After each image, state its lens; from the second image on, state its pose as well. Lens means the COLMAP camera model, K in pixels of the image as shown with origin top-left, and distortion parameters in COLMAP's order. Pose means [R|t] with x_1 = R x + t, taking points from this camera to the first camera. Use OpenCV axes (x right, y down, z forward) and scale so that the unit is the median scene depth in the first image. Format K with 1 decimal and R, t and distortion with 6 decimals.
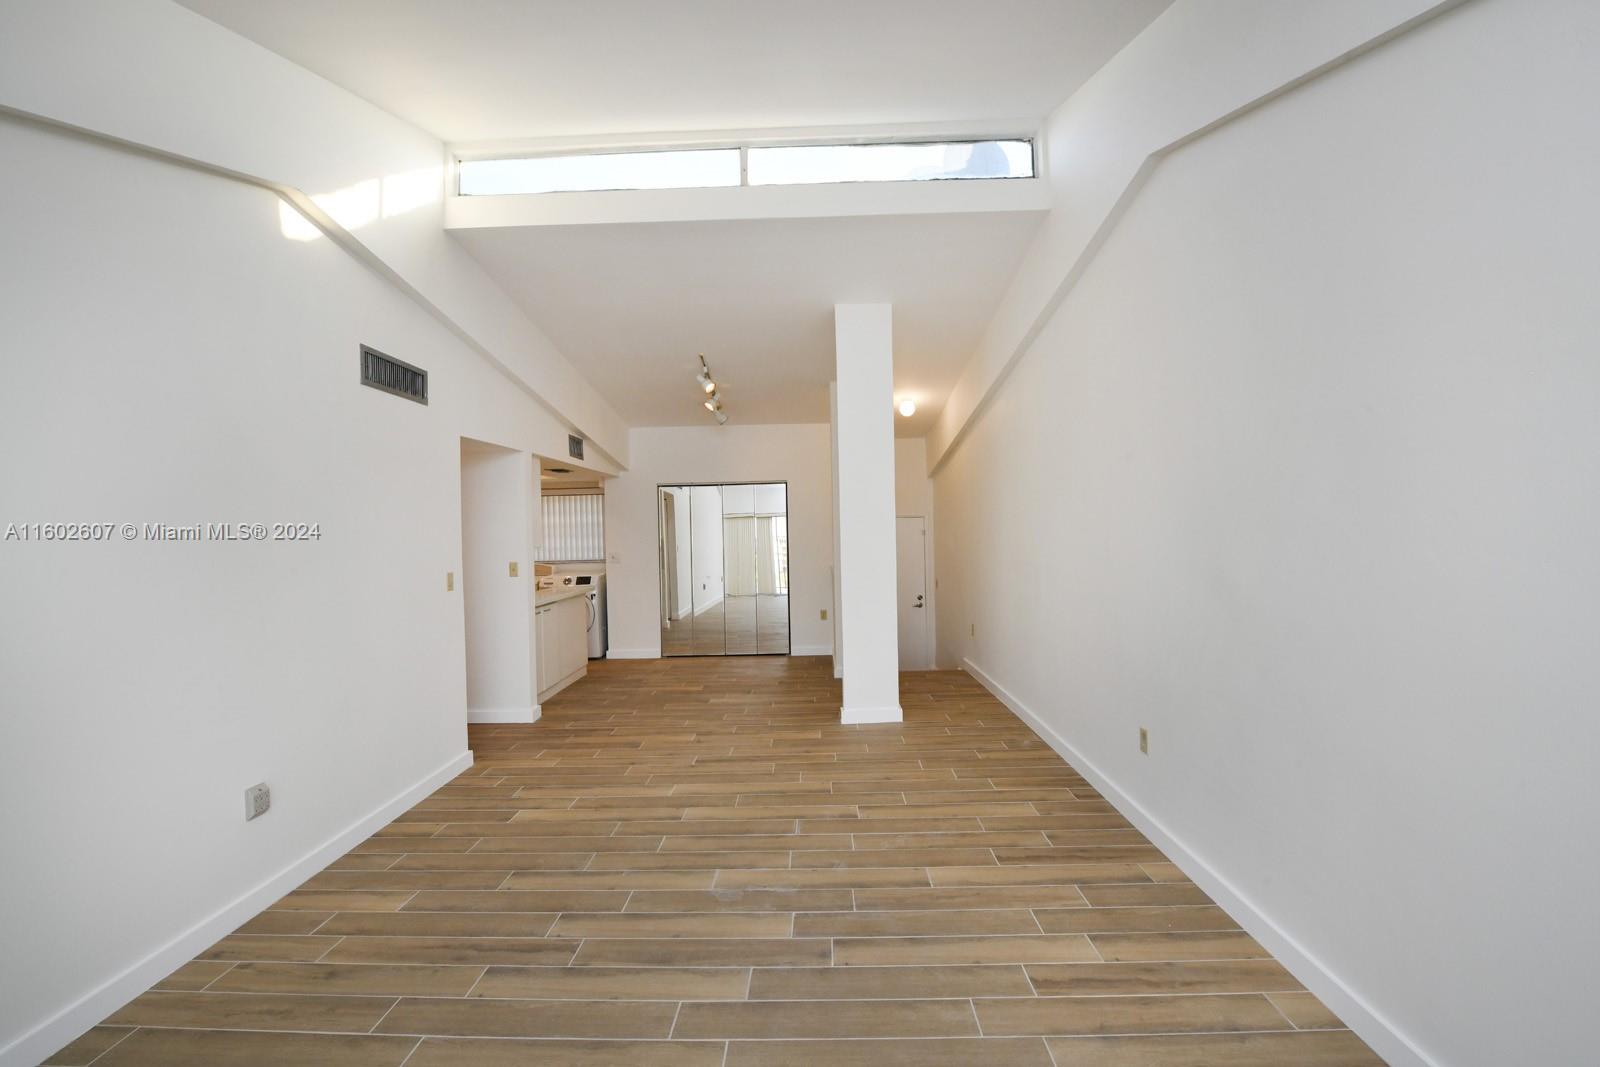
lens RADIAL K [[638.0, 0, 804.5], [0, 638.0, 532.1], [0, 0, 1]] dist [-0.021453, -0.001086]
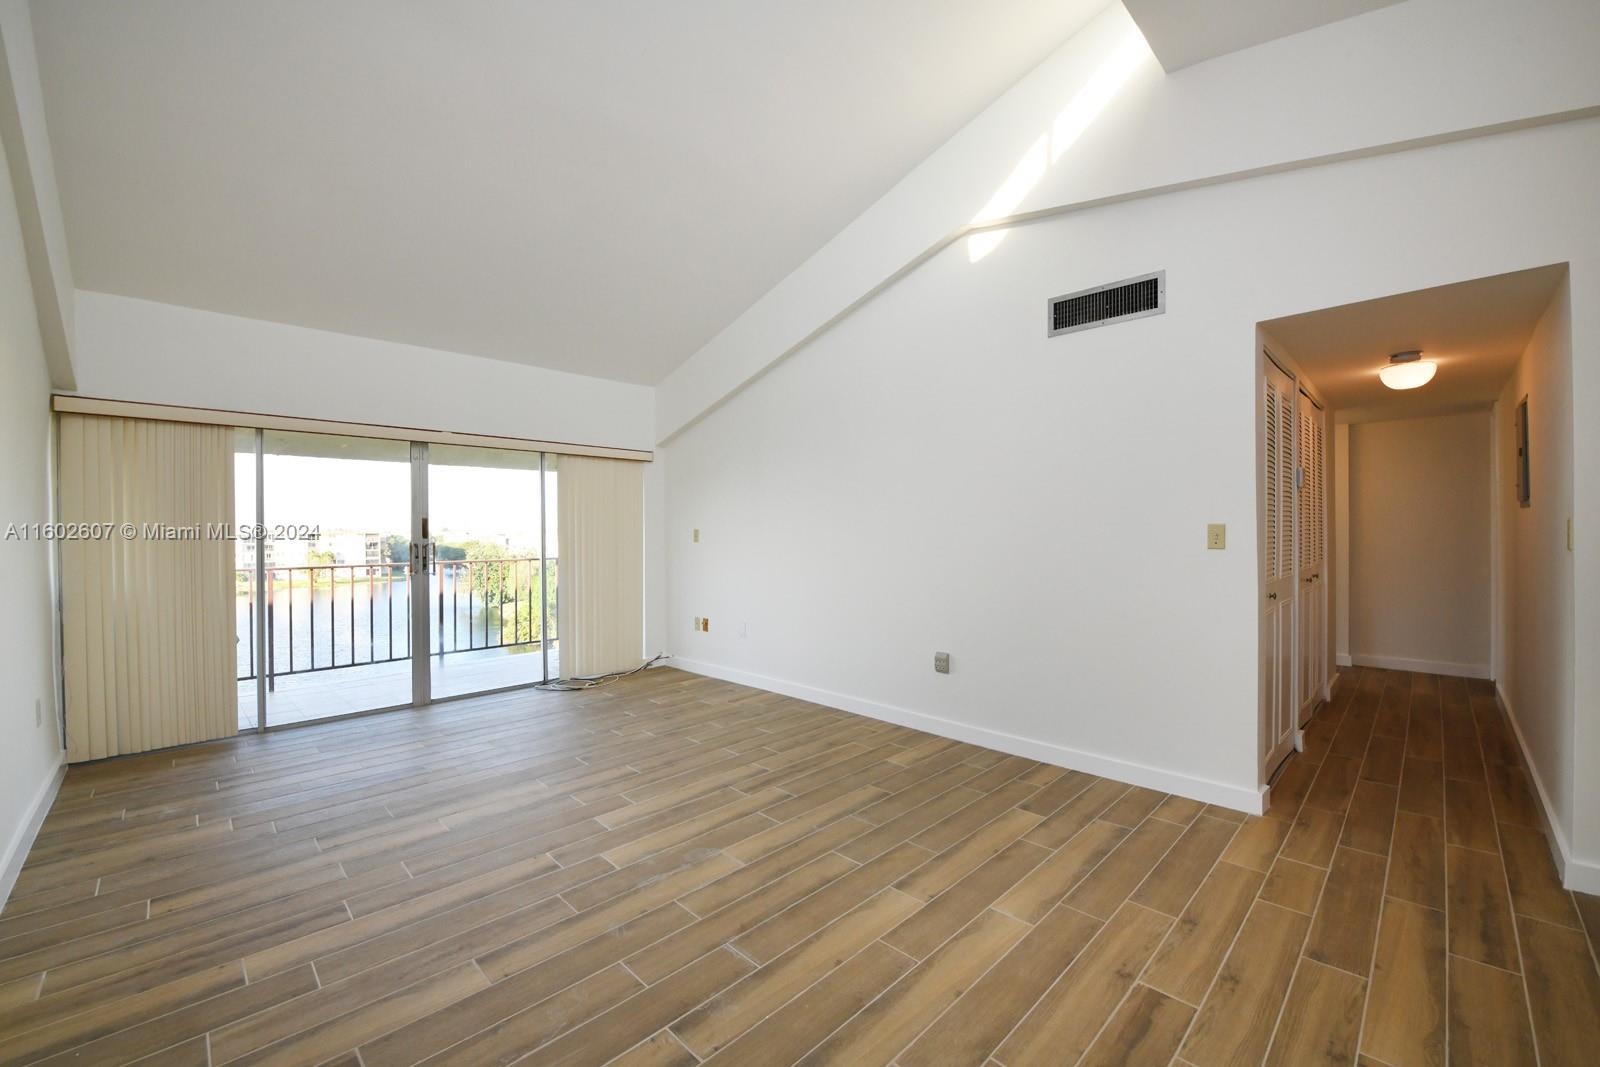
lens RADIAL K [[638.0, 0, 798.6], [0, 638.0, 532.1], [0, 0, 1]] dist [-0.021453, -0.001086]
pose [[-0.697371, 0.029316, -0.716110, 0.369649], [0.018139, 0.999565, 0.023257, 0.060271], [0.716481, 0.003229, -0.697600, 1.483112]]
